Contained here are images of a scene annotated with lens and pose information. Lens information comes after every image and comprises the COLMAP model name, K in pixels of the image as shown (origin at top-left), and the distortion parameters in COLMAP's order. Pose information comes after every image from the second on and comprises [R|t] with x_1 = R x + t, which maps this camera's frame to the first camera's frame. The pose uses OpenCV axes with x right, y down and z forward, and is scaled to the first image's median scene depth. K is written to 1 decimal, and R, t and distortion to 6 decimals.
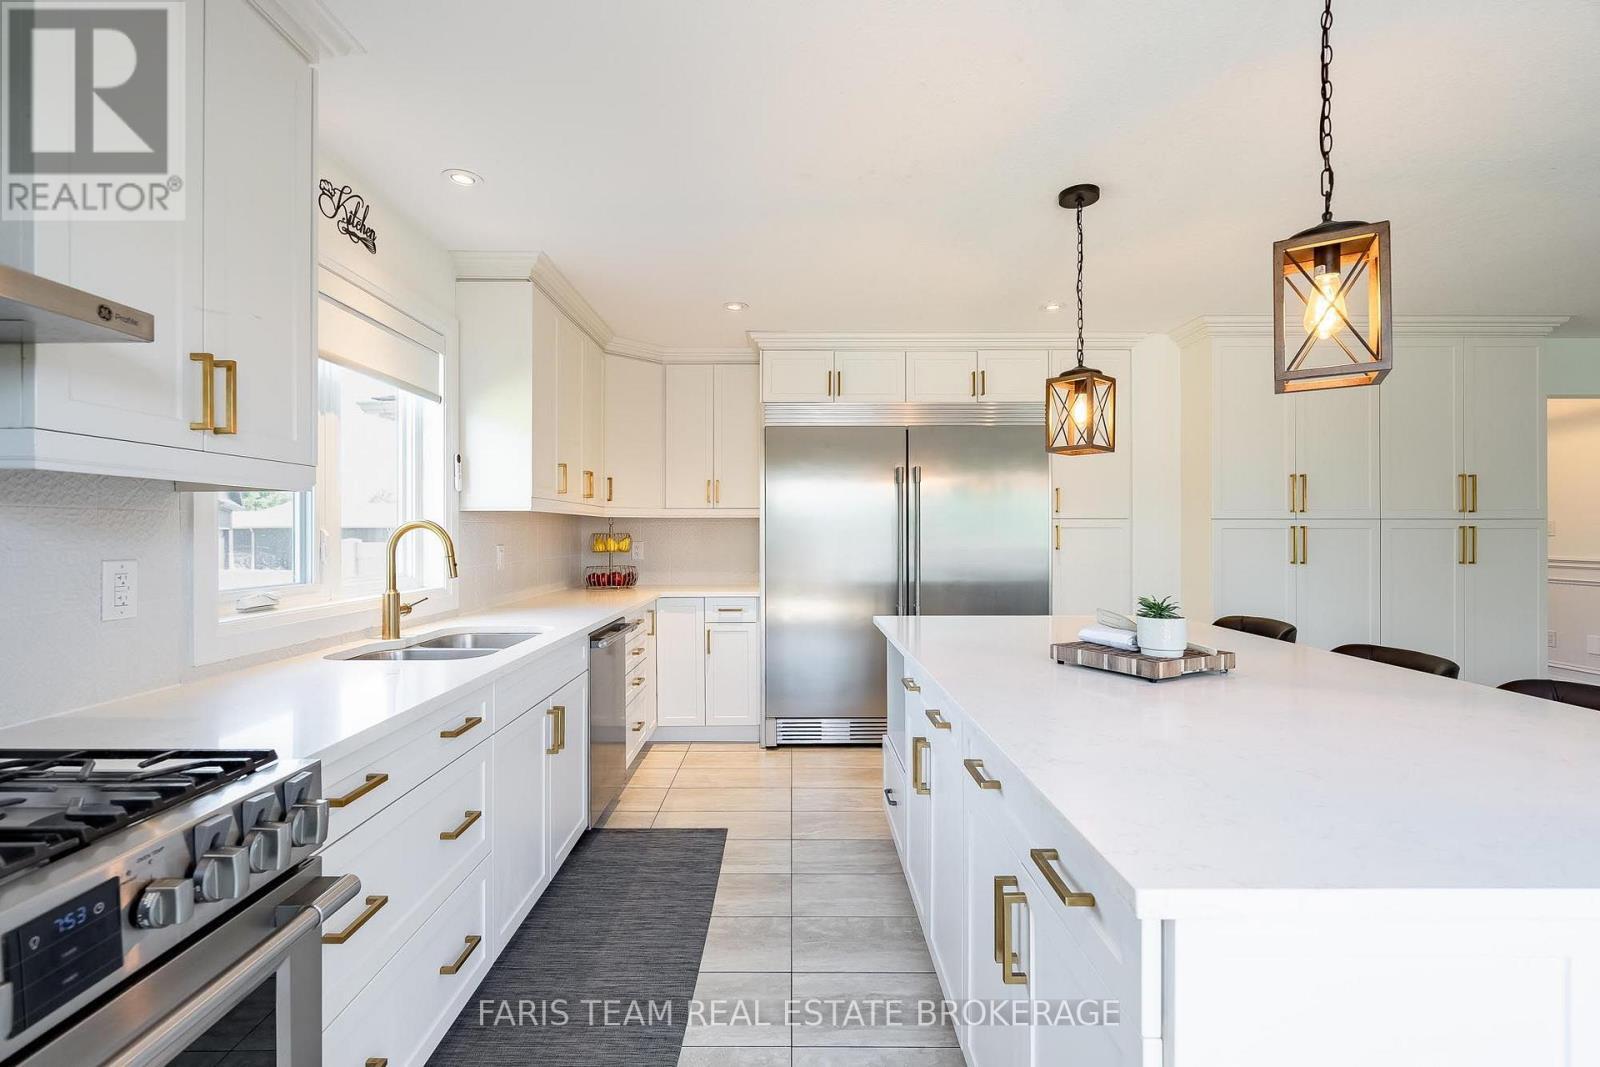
lens RADIAL K [[732.7, 0, 798.7], [0, 732.7, 530.5], [0, 0, 1]] dist [0.002419, 0.000909]
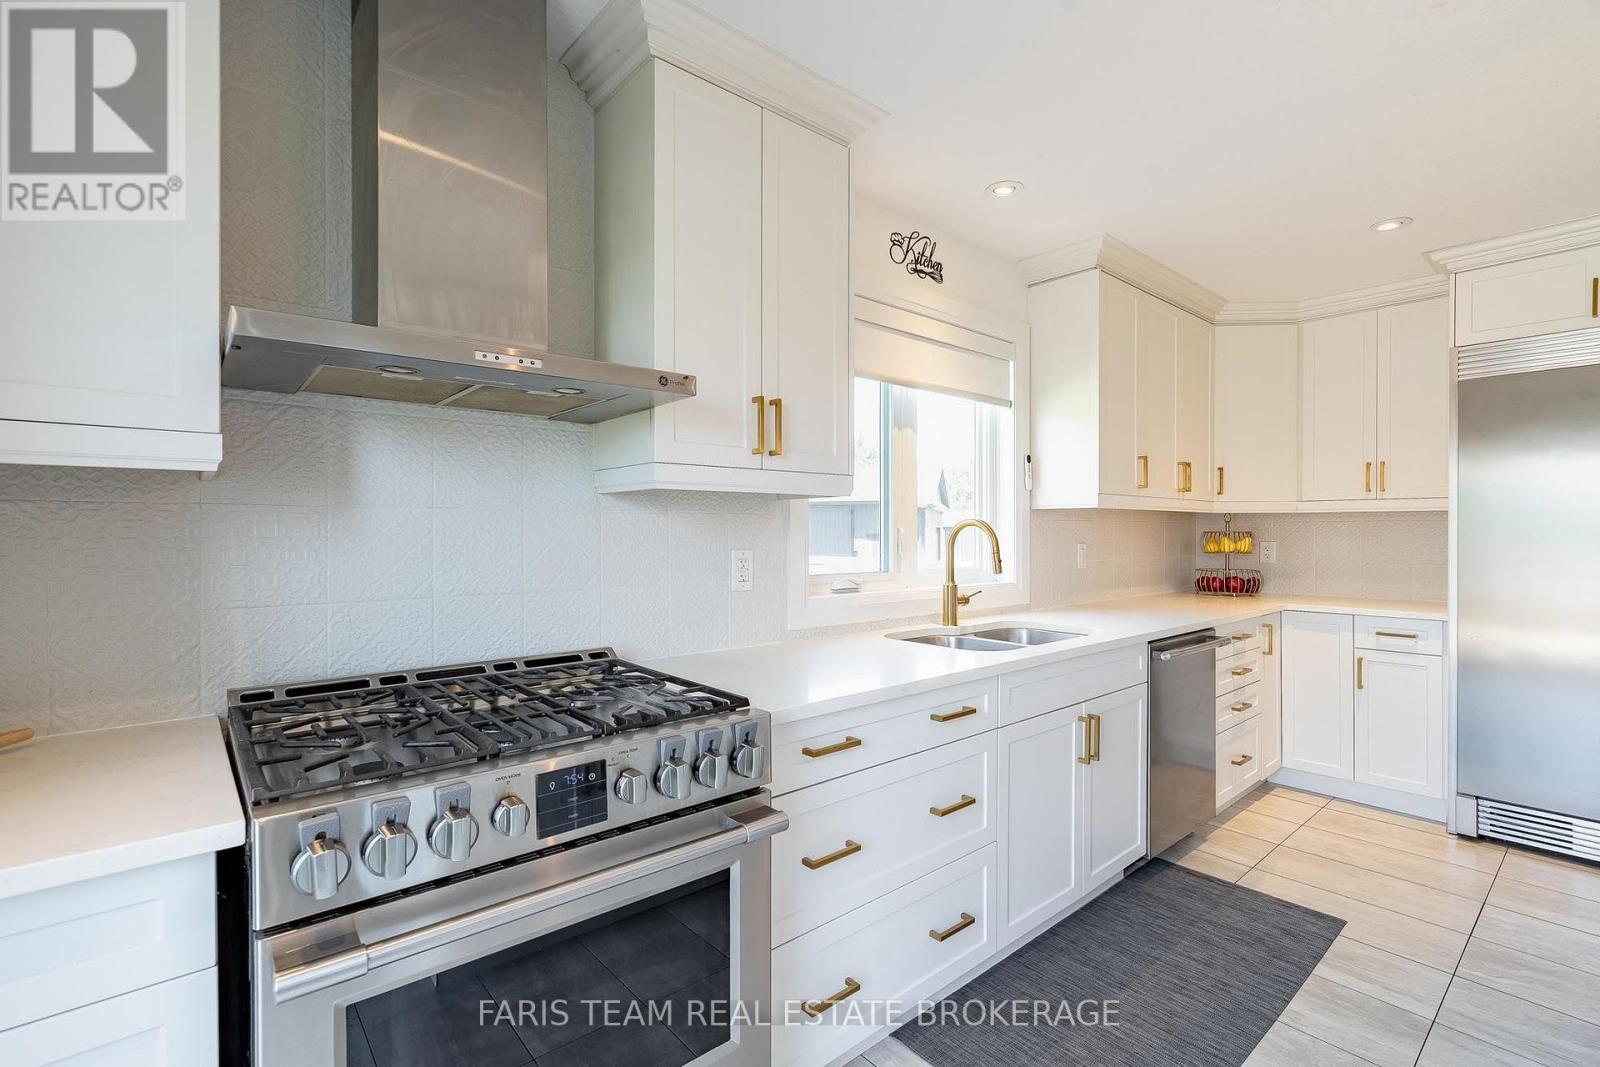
lens RADIAL K [[732.7, 0, 798.6], [0, 732.7, 532.8], [0, 0, 1]] dist [0.002419, 0.000909]
pose [[0.650637, 0.004284, -0.759377, 0.130477], [0.000417, 0.999982, 0.006000, -0.000085], [0.759389, -0.004220, 0.650624, 0.092599]]
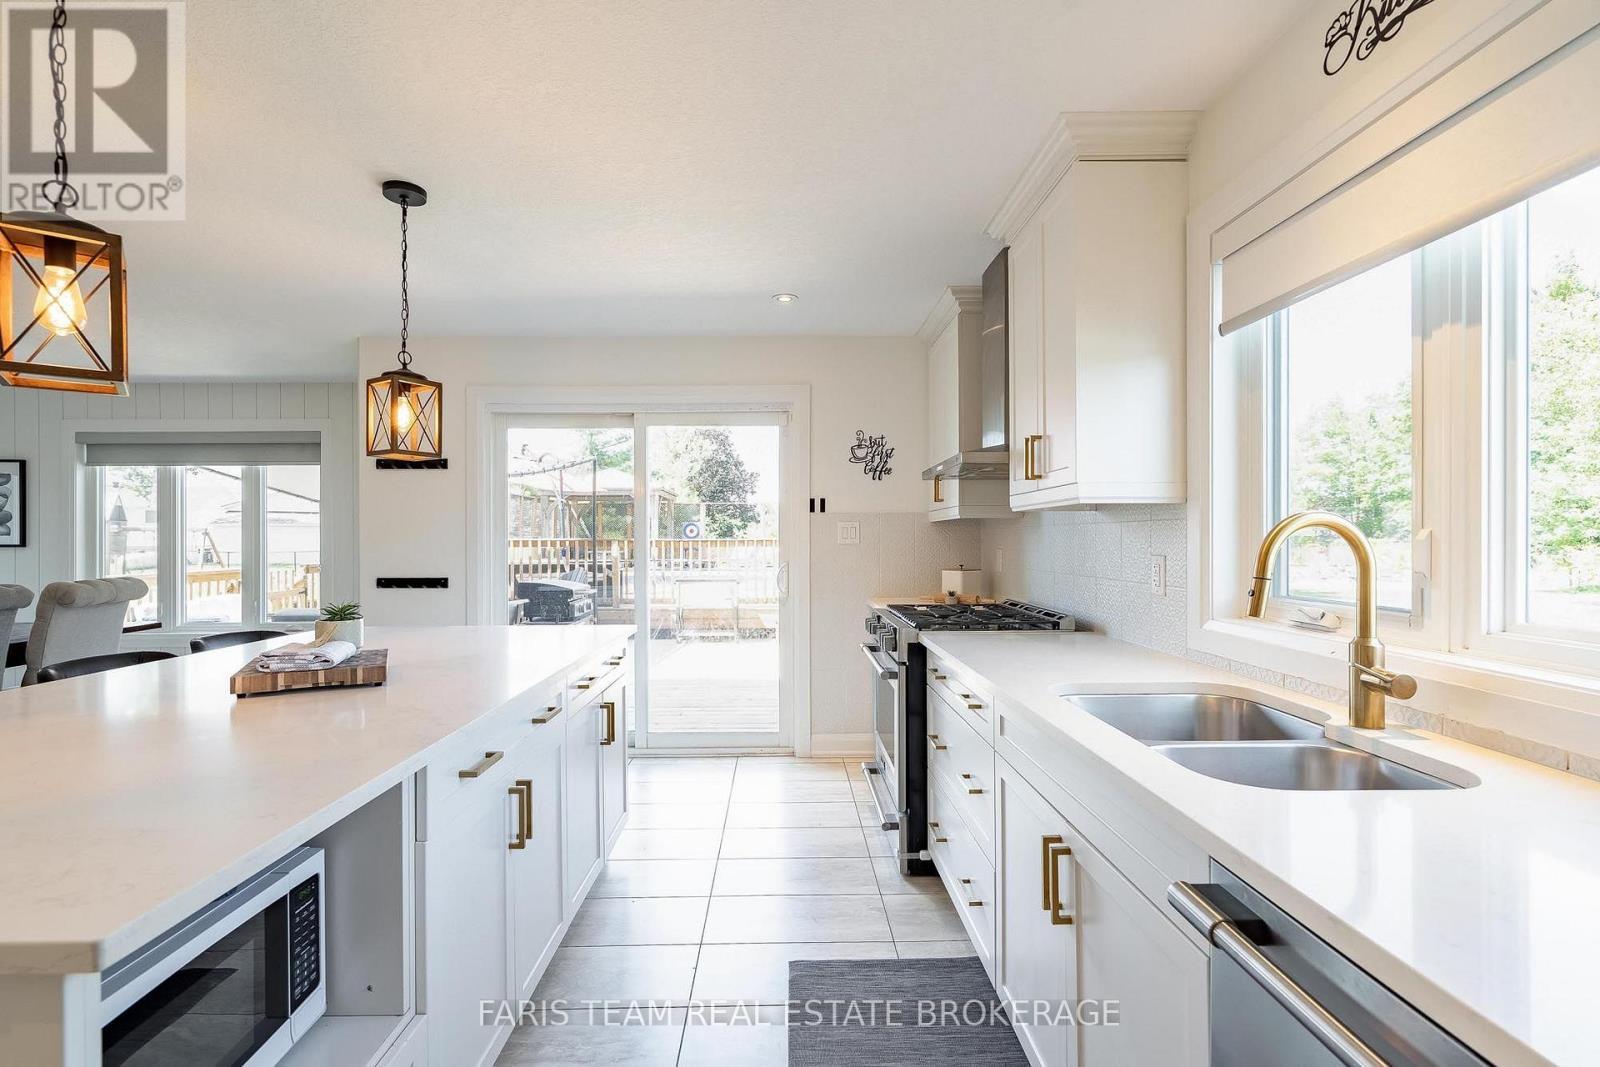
lens RADIAL K [[732.7, 0, 798.2], [0, 732.7, 557.3], [0, 0, 1]] dist [0.002419, 0.000909]
pose [[-0.999394, 0.007360, -0.034009, -0.100748], [0.007310, 0.999972, 0.001606, 0.014319], [0.034020, 0.001356, -0.999420, 1.417201]]
